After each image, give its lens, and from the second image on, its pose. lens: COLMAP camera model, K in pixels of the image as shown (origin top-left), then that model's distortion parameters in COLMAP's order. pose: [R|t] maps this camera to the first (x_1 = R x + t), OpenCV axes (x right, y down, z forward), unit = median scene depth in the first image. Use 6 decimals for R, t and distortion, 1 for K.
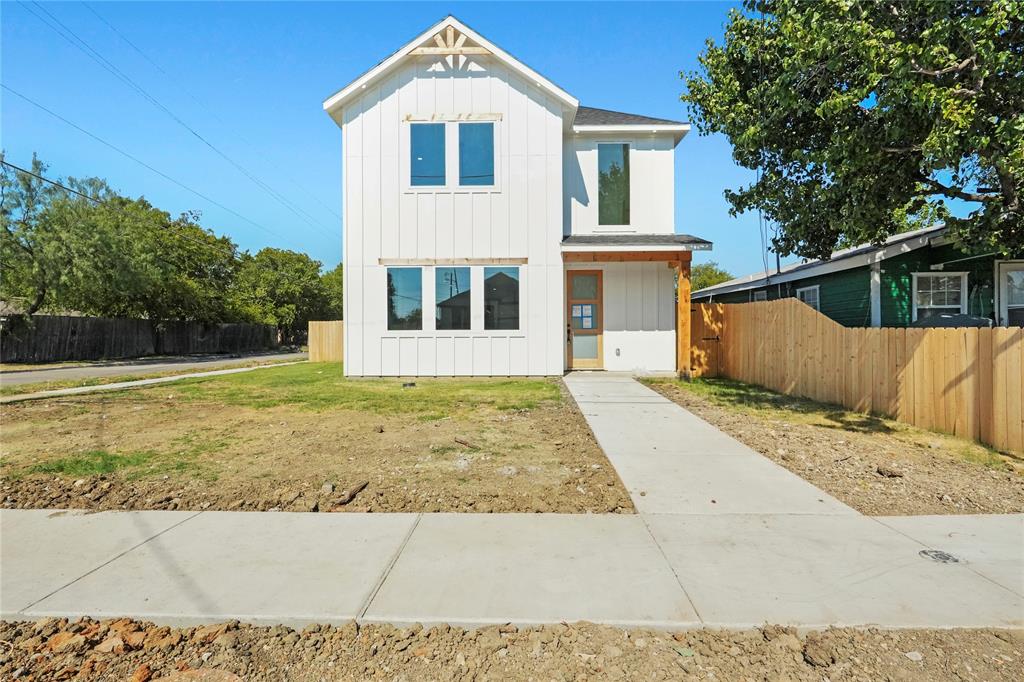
lens RADIAL K [[478.3, 0, 512.0], [0, 478.3, 341.0], [0, 0, 1]] dist [-0.001031, -0.000032]
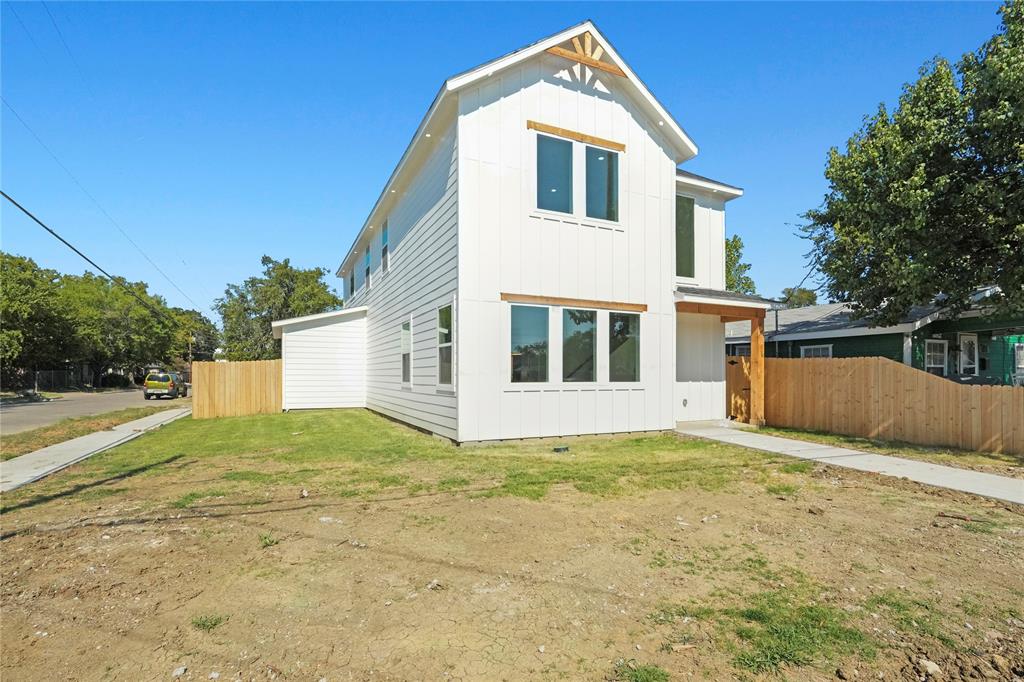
lens RADIAL K [[494.4, 0, 511.0], [0, 494.4, 377.7], [0, 0, 1]] dist [0.000999, 0.000000]
pose [[0.898814, 0.004776, 0.438305, -0.627879], [-0.001825, 0.999973, -0.007153, -0.023977], [-0.438327, 0.005630, 0.898798, 0.249434]]
